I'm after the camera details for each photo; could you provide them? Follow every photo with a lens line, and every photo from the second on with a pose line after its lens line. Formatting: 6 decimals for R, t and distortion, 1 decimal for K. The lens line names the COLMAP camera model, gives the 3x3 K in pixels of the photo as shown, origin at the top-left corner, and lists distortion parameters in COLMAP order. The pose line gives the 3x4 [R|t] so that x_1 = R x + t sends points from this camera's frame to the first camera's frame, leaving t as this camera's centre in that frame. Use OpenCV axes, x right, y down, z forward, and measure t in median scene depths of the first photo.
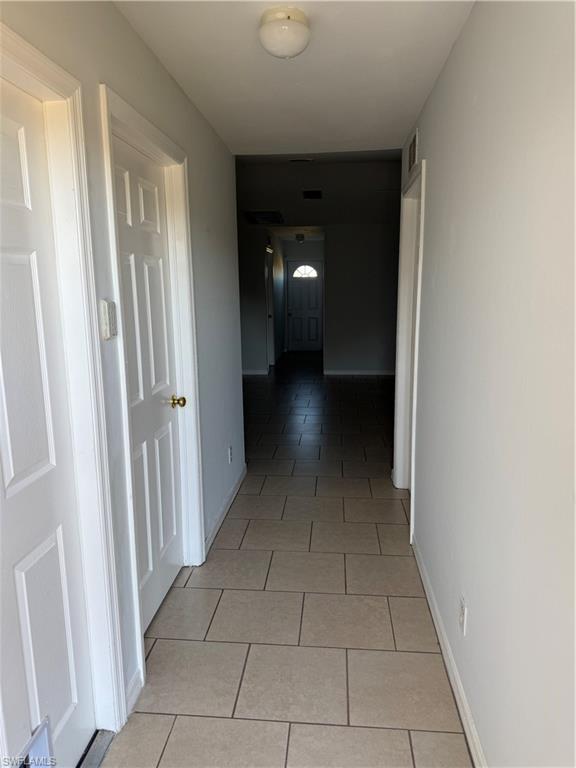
lens RADIAL K [[542.0, 0, 288.0], [0, 542.0, 384.0], [0, 0, 1]] dist [0.004577, 0.001925]
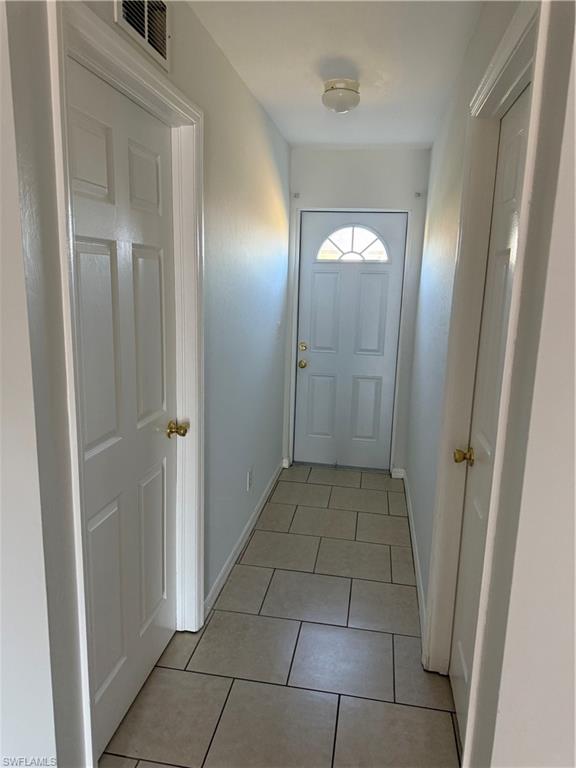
lens RADIAL K [[542.0, 0, 288.0], [0, 542.0, 384.0], [0, 0, 1]] dist [0.004577, 0.001925]
pose [[0.996351, 0.054492, -0.065693, 0.006379], [-0.054866, 0.998486, -0.003901, -0.040585], [0.065381, 0.007491, 0.997832, 0.231324]]
